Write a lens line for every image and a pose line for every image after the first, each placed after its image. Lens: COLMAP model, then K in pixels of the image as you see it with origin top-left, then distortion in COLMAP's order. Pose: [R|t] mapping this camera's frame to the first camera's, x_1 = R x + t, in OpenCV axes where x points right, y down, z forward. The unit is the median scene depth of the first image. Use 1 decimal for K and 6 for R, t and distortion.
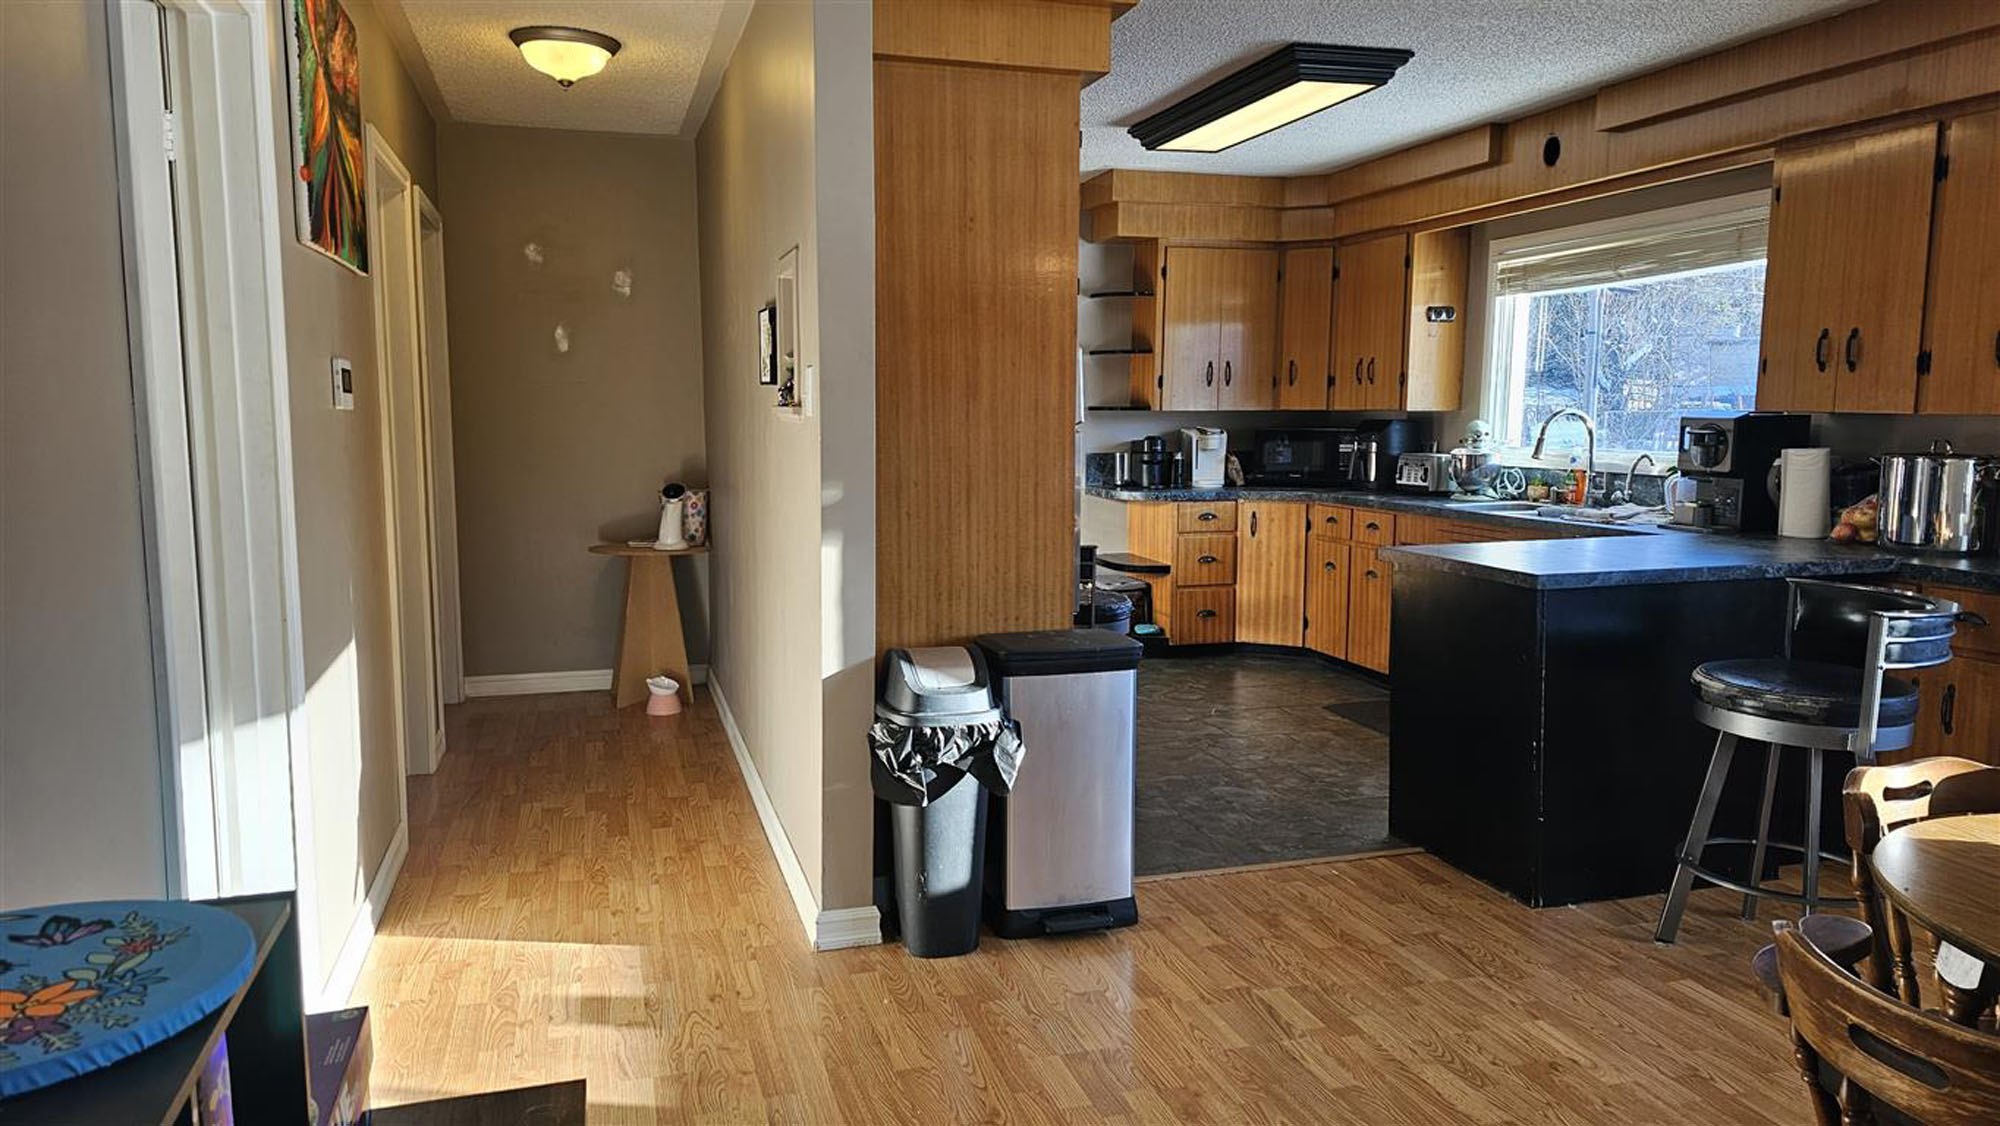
lens RADIAL K [[1341.2, 0, 991.4], [0, 1341.2, 564.3], [0, 0, 1]] dist [0.069309, -0.045015]
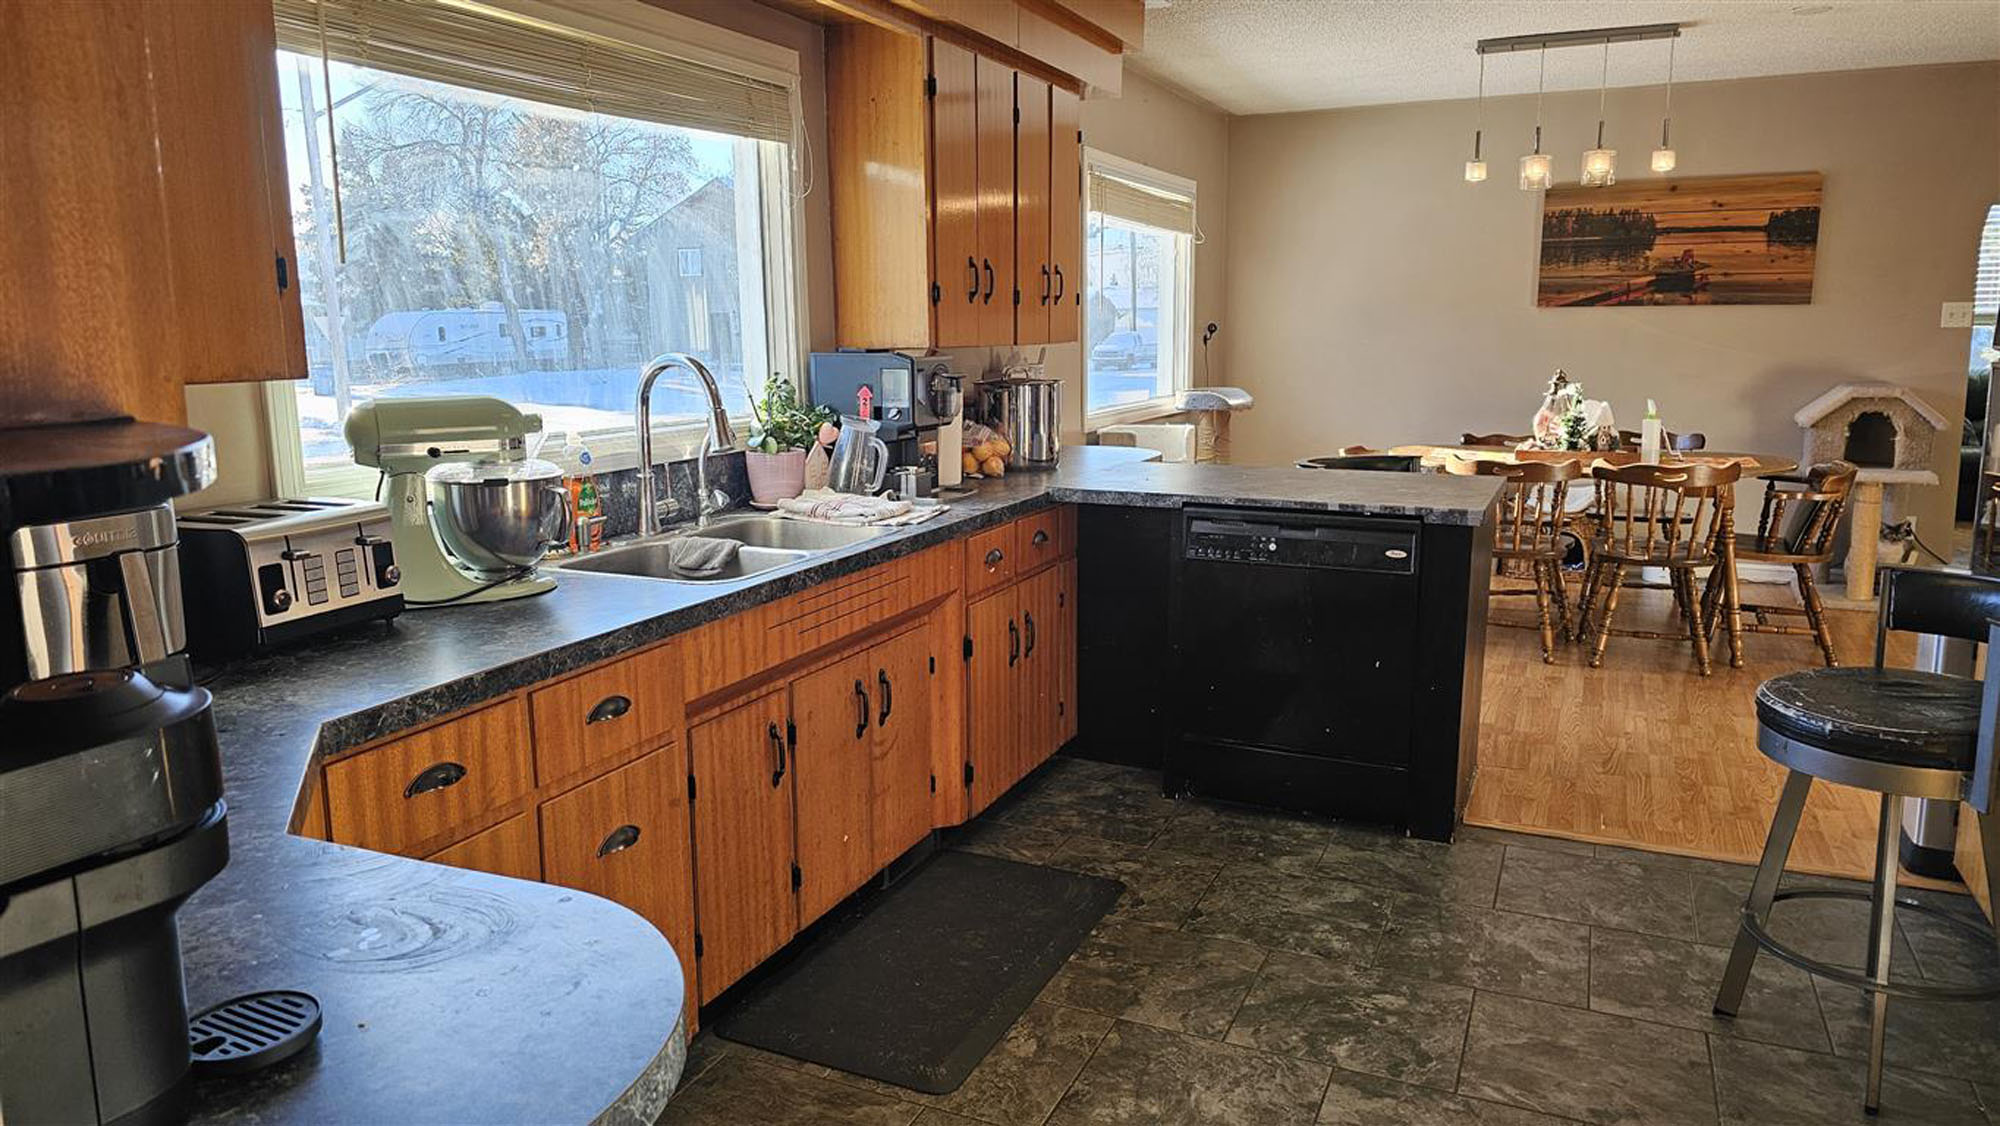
lens RADIAL K [[1341.2, 0, 1008.0], [0, 1341.2, 552.0], [0, 0, 1]] dist [0.069309, -0.045015]
pose [[-0.760756, -0.108043, 0.639982, -0.013770], [0.082293, 0.962032, 0.260236, -0.178467], [-0.643800, 0.250642, -0.722980, 1.415955]]
